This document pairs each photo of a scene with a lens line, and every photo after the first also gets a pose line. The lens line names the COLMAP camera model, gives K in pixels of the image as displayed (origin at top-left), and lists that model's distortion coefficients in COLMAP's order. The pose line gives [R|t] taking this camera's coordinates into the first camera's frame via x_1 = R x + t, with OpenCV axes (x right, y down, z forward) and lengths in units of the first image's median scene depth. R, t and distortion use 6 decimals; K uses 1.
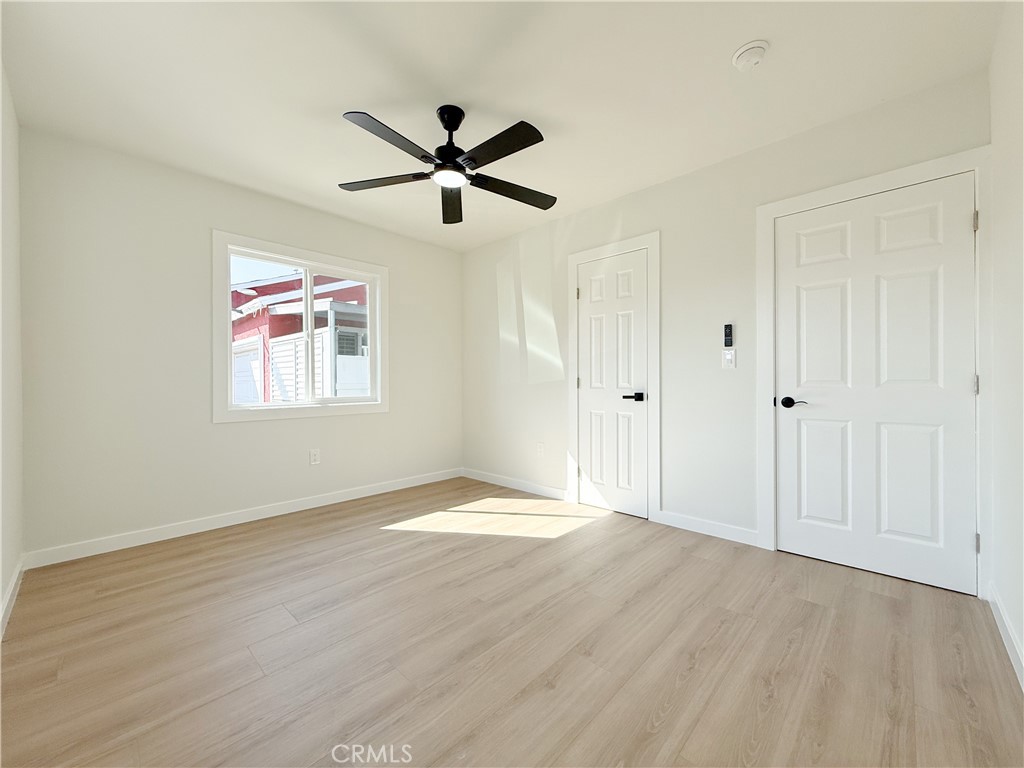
lens RADIAL K [[409.0, 0, 509.4], [0, 409.0, 384.3], [0, 0, 1]] dist [0.001556, 0.000451]
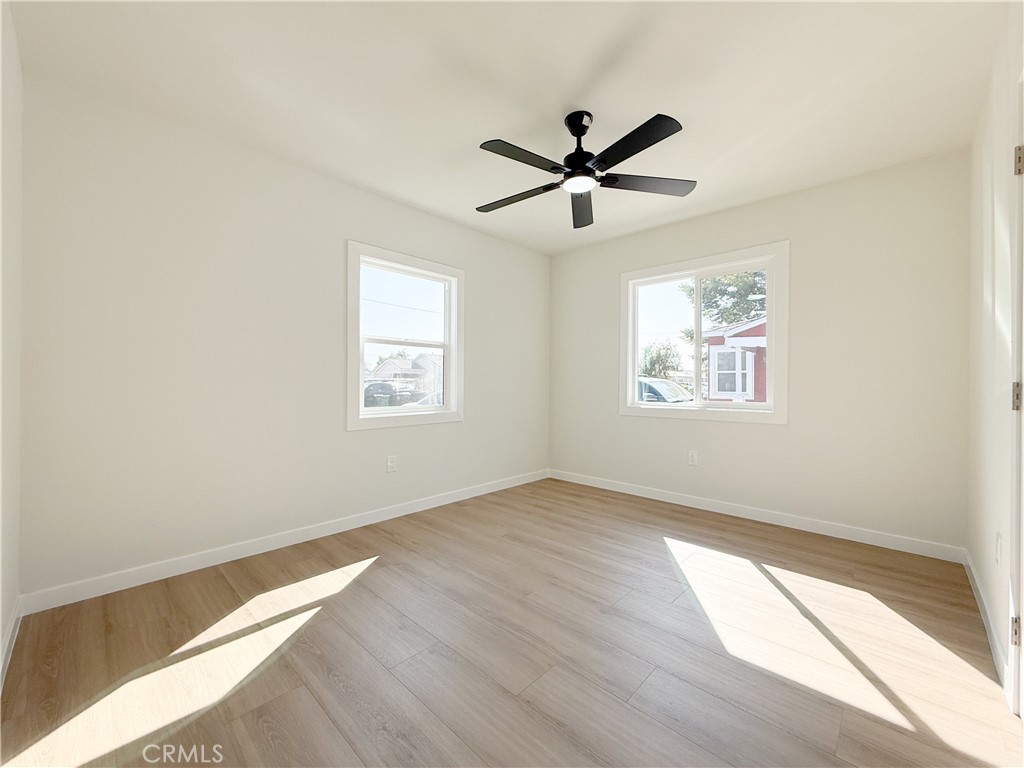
lens RADIAL K [[409.0, 0, 509.4], [0, 409.0, 384.3], [0, 0, 1]] dist [0.001556, 0.000451]
pose [[0.001919, 0.006377, -0.999978, 0.688335], [-0.009957, 0.999930, 0.006358, -0.012939], [0.999949, 0.009944, 0.001982, 0.668437]]
